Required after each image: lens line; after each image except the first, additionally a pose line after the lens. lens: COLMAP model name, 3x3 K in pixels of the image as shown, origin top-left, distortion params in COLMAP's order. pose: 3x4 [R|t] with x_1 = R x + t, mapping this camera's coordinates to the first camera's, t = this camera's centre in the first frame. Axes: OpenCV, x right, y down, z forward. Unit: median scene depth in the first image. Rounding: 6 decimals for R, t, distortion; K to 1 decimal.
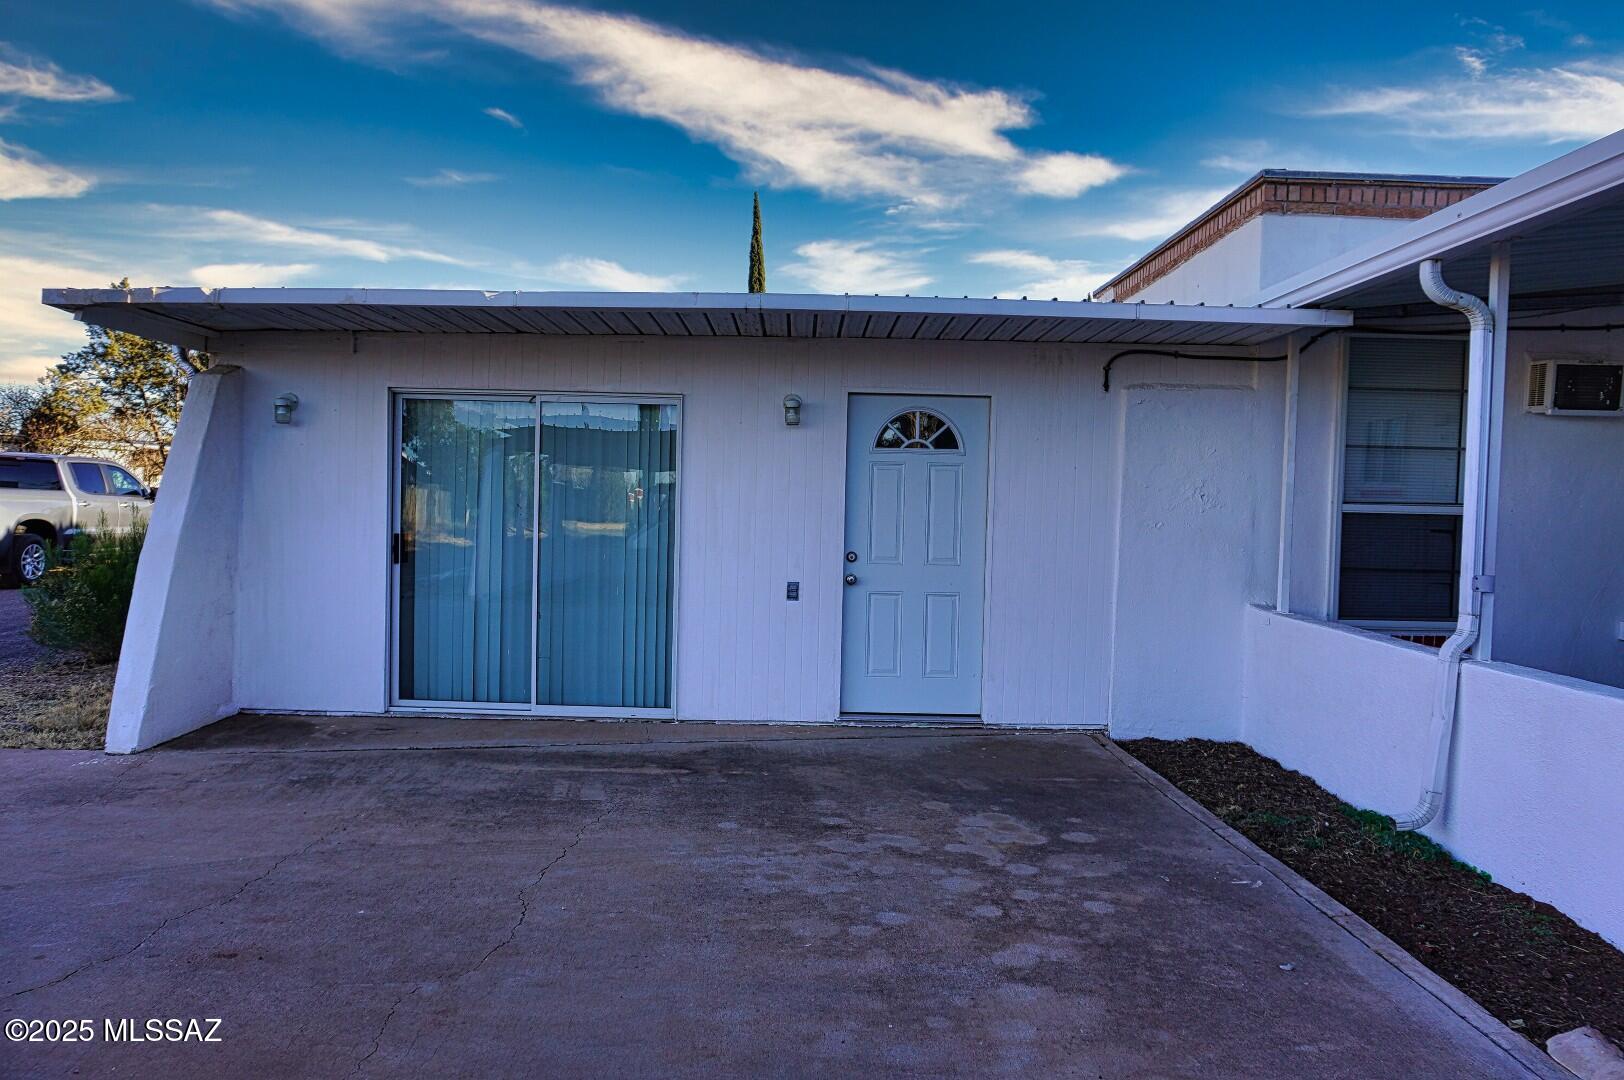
lens RADIAL K [[1072.9, 0, 813.5], [0, 1072.9, 547.7], [0, 0, 1]] dist [-0.051368, 0.031617]
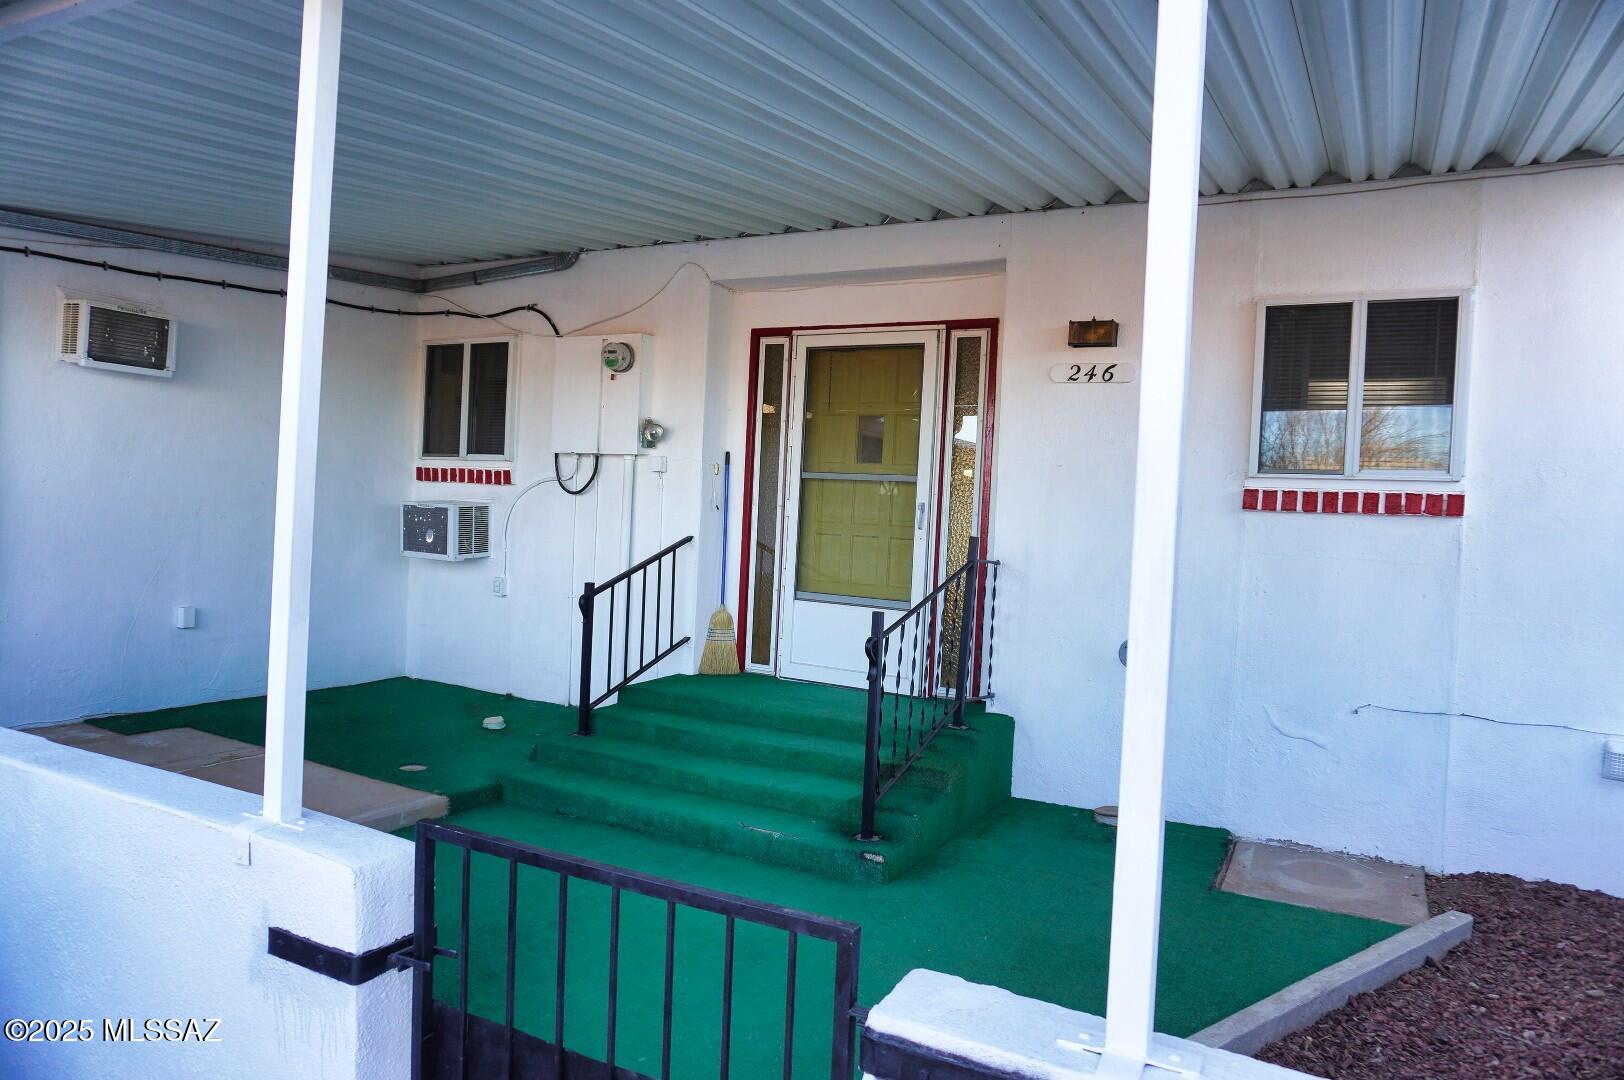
lens RADIAL K [[1072.9, 0, 813.5], [0, 1072.9, 547.7], [0, 0, 1]] dist [-0.051368, 0.031617]
pose [[0.469931, -0.024502, 0.882363, 0.297870], [-0.000263, 0.999611, 0.027897, -0.008070], [-0.882703, -0.013342, 0.469741, 0.126874]]
